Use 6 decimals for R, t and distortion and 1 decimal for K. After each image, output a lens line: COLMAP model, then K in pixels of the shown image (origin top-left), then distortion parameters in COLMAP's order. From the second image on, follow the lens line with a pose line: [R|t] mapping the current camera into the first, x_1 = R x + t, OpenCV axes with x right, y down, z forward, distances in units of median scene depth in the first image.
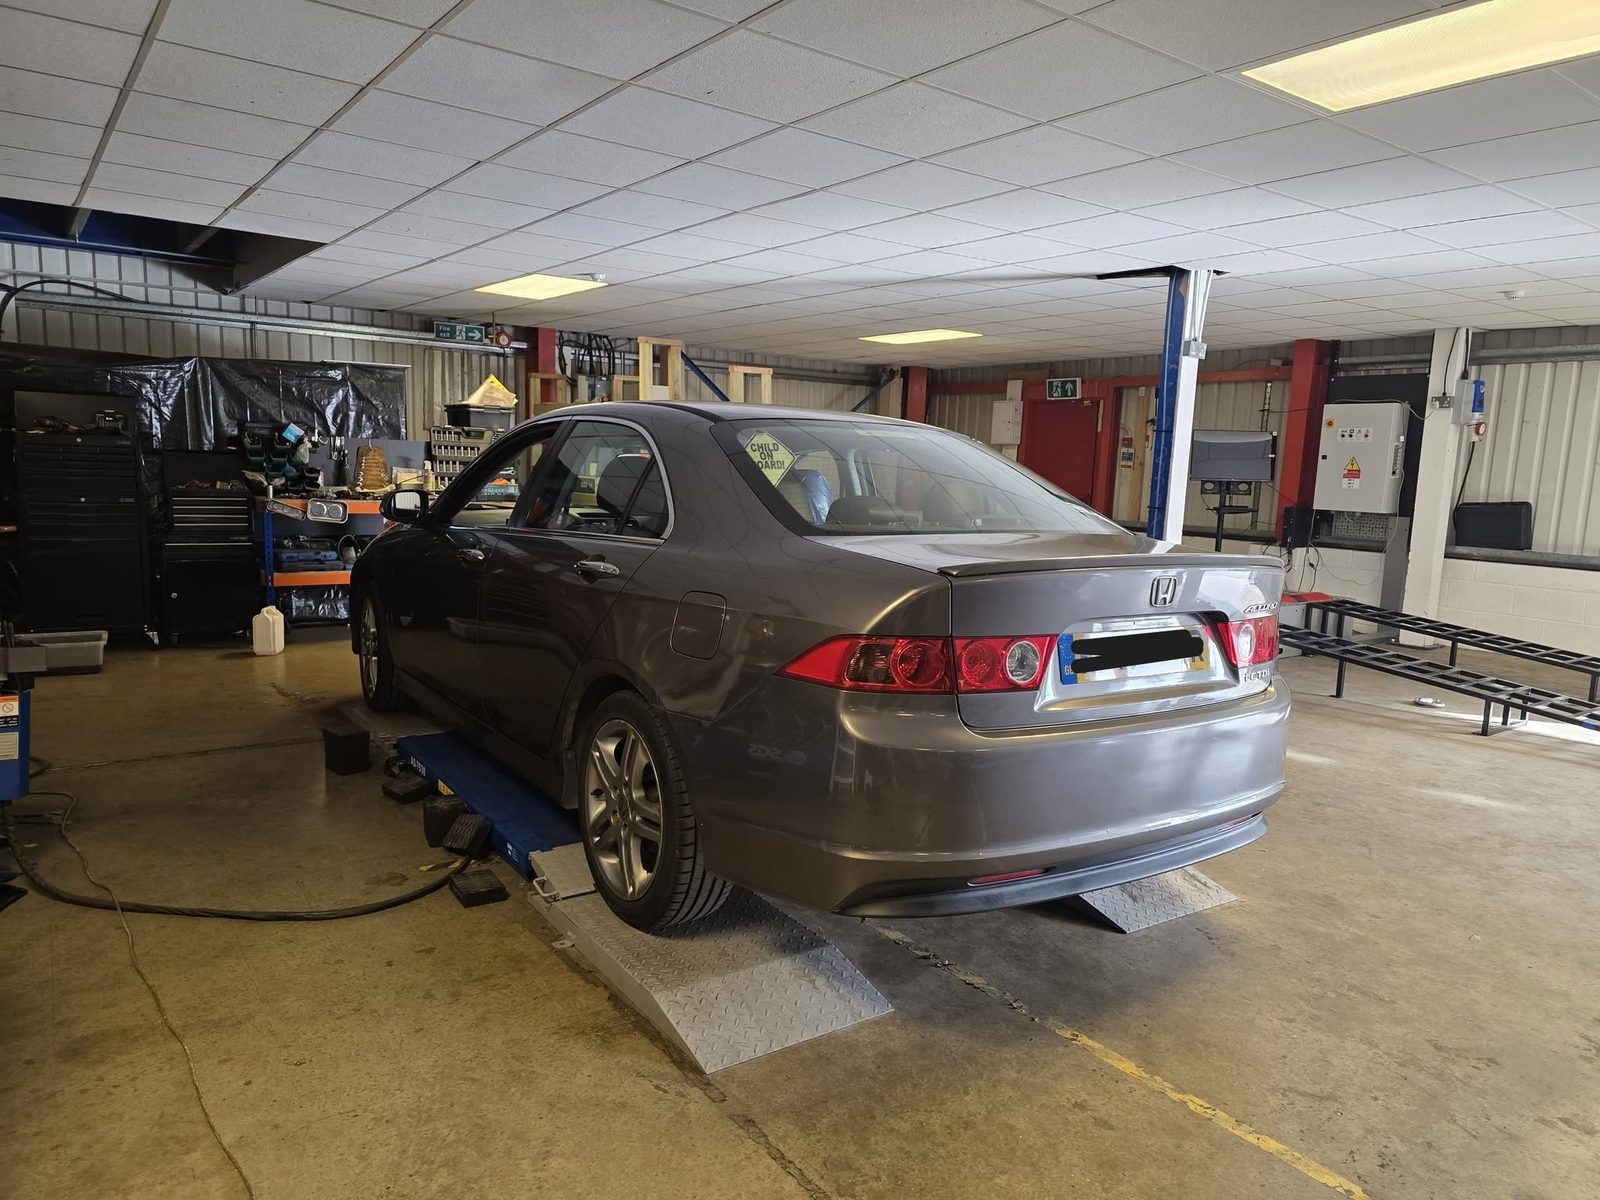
lens RADIAL K [[1100.7, 0, 800.0], [0, 1100.7, 600.0], [0, 0, 1]] dist [-0.000428, -0.021135]
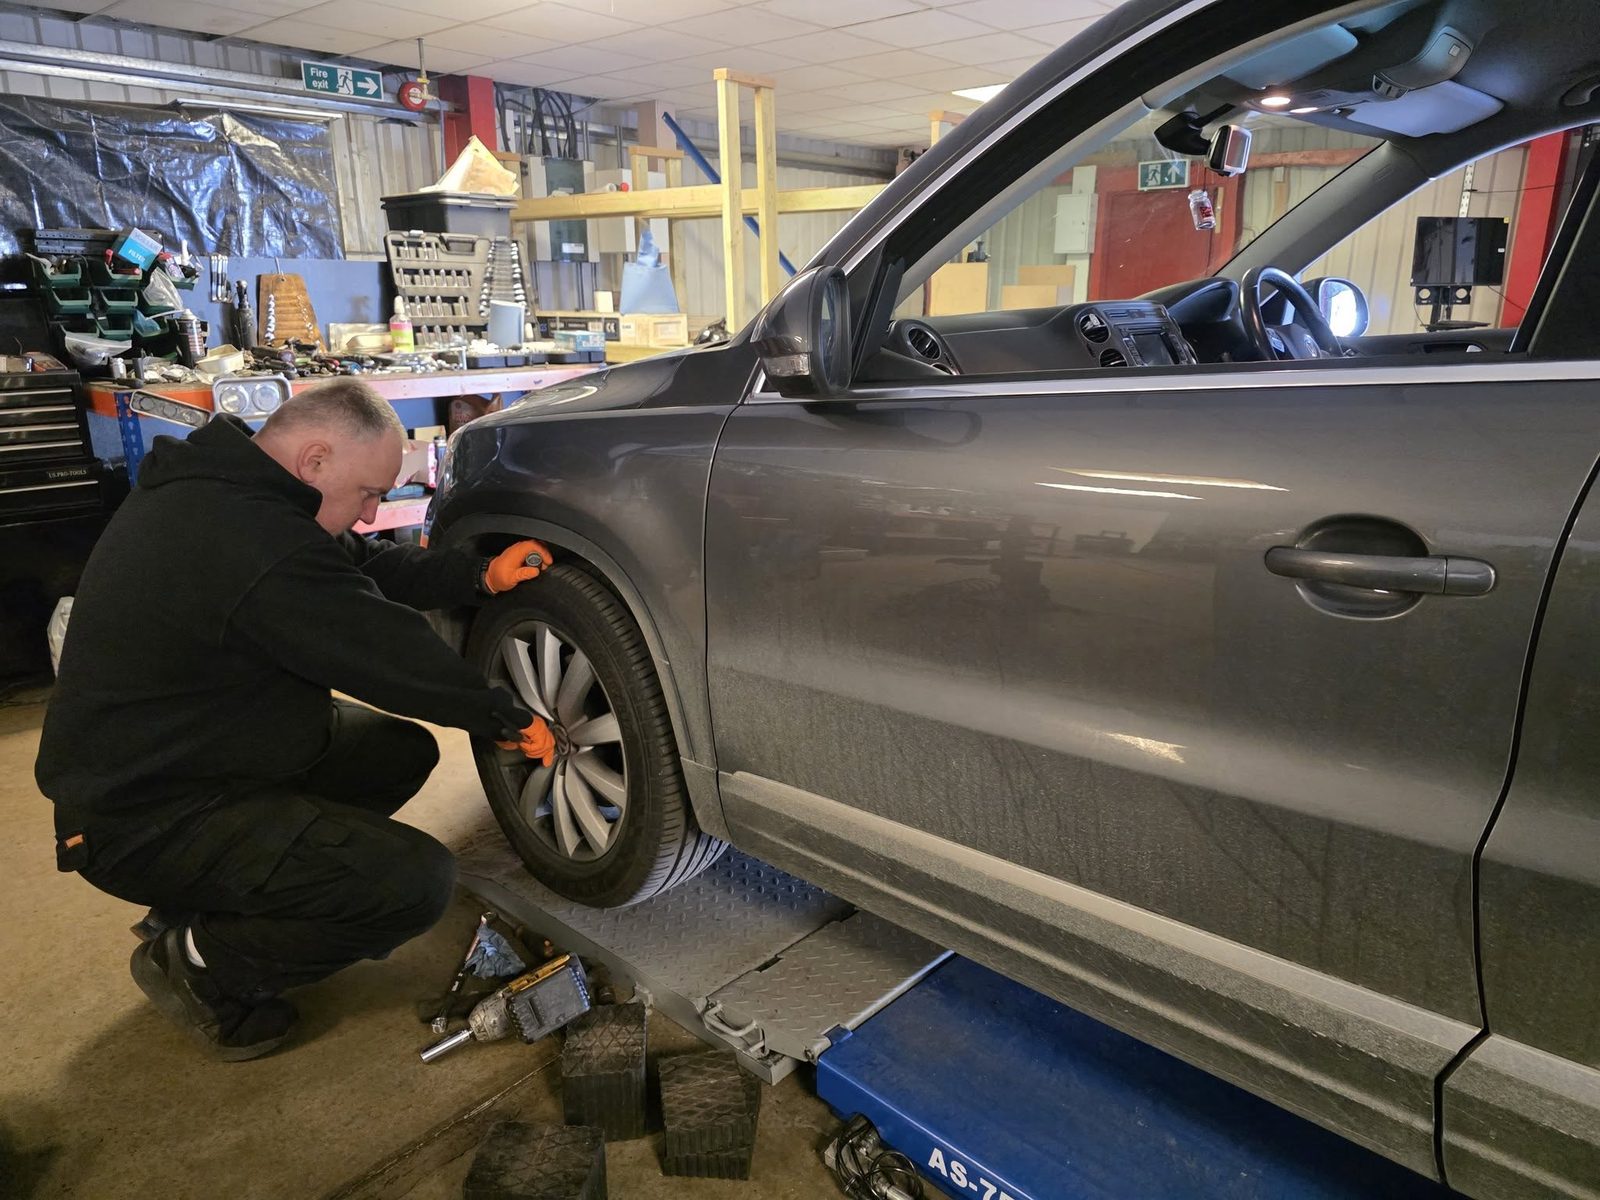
lens RADIAL K [[1100.7, 0, 800.0], [0, 1100.7, 600.0], [0, 0, 1]] dist [-0.000428, -0.021135]
pose [[0.967231, -0.105418, 0.230981, -0.289436], [0.072517, 0.986536, 0.146586, -0.043806], [-0.243323, -0.125032, 0.961853, 0.409602]]
